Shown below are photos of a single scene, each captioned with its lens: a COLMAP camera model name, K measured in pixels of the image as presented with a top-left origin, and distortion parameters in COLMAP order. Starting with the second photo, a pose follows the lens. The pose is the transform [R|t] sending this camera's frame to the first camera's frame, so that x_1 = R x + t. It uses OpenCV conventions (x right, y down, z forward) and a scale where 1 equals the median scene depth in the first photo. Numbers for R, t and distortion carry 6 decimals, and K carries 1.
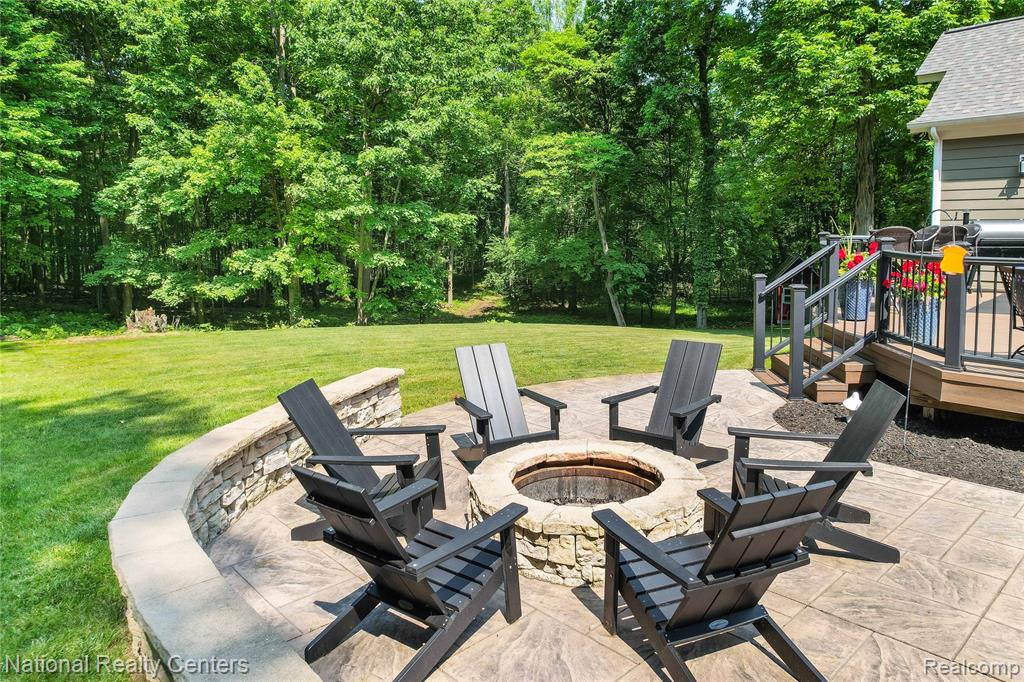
lens RADIAL K [[694.5, 0, 529.0], [0, 694.5, 293.2], [0, 0, 1]] dist [-0.086451, 0.070950]
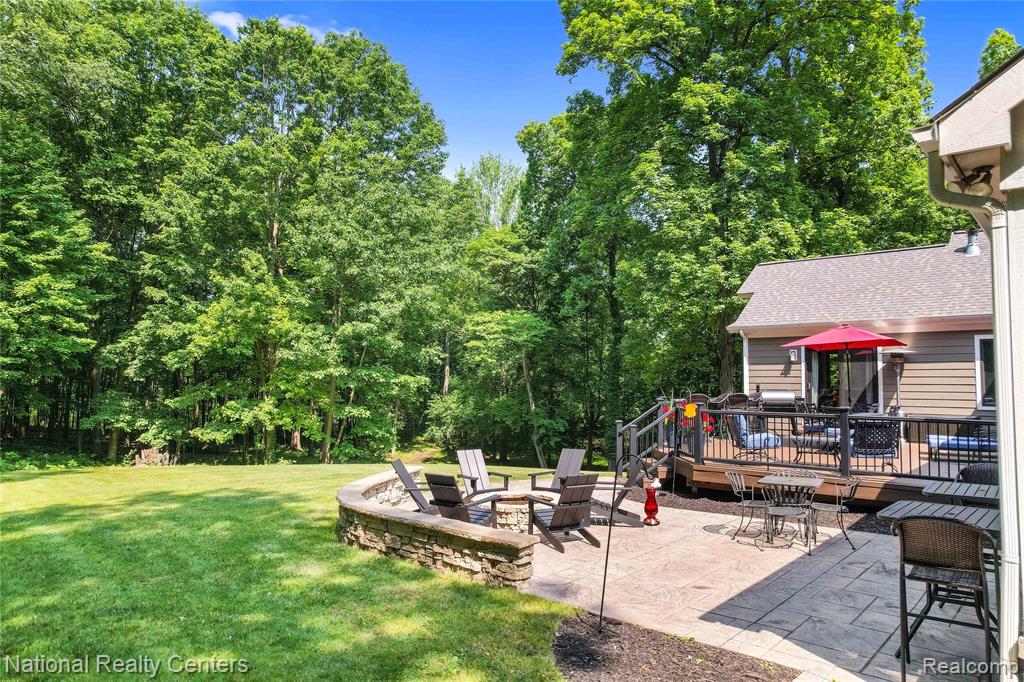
lens RADIAL K [[659.1, 0, 512.0], [0, 659.1, 341.0], [0, 0, 1]] dist [-0.024214, 0.001620]
pose [[0.996794, 0.027212, 0.075242, -0.018762], [-0.014548, 0.986356, -0.163985, 0.014654], [-0.078678, 0.162365, 0.983589, -0.185062]]
